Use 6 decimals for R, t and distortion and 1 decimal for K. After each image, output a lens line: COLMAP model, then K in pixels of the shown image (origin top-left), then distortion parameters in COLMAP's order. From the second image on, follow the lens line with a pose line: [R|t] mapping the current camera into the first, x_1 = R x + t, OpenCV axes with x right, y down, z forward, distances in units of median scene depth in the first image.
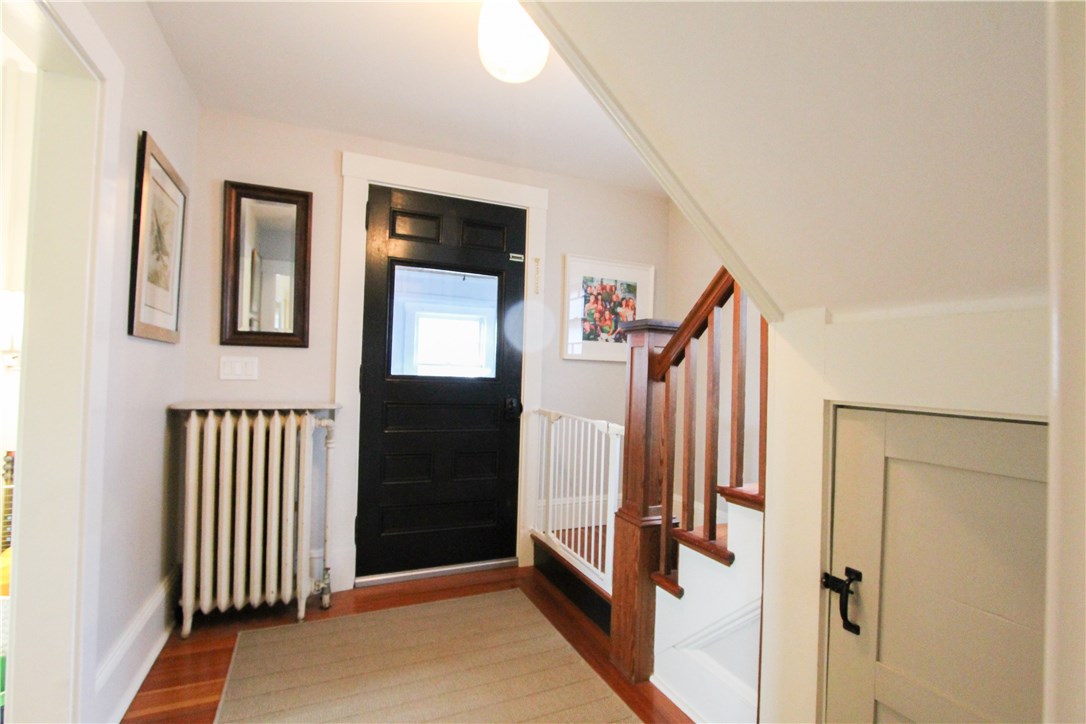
lens RADIAL K [[523.8, 0, 546.3], [0, 523.8, 367.4], [0, 0, 1]] dist [-0.016713, 0.001050]
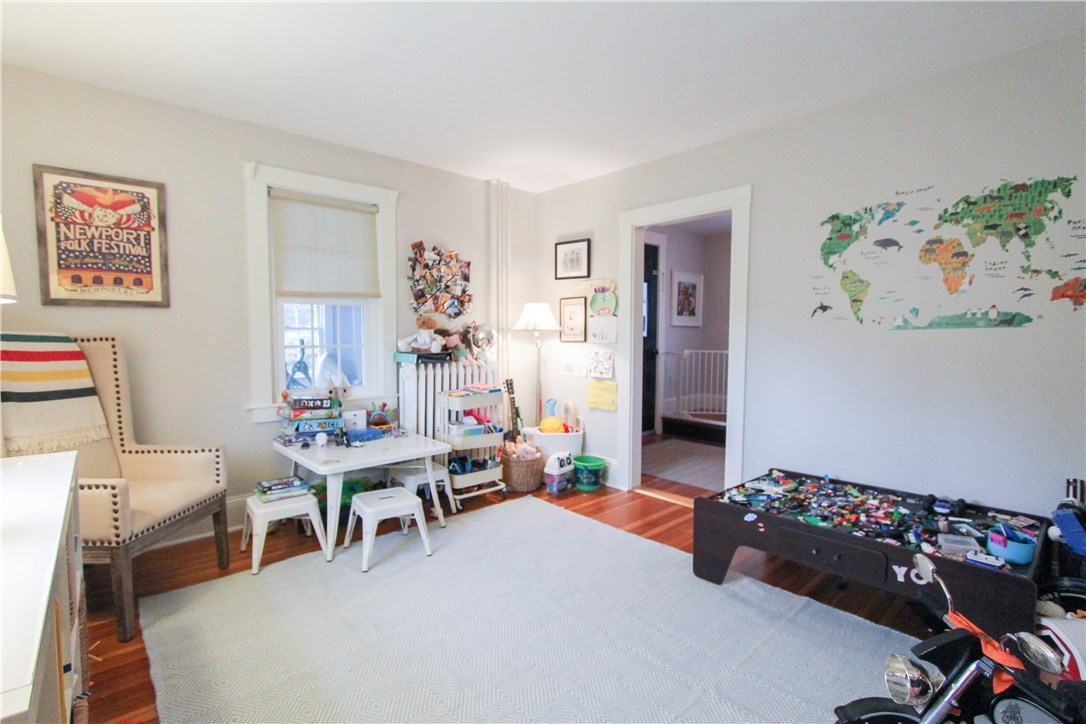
lens RADIAL K [[523.8, 0, 546.3], [0, 523.8, 367.4], [0, 0, 1]] dist [-0.016713, 0.001050]
pose [[0.947991, -0.047944, 0.314665, -0.973429], [0.025994, 0.996950, 0.073587, -0.016454], [-0.317233, -0.061580, 0.946346, -0.639574]]
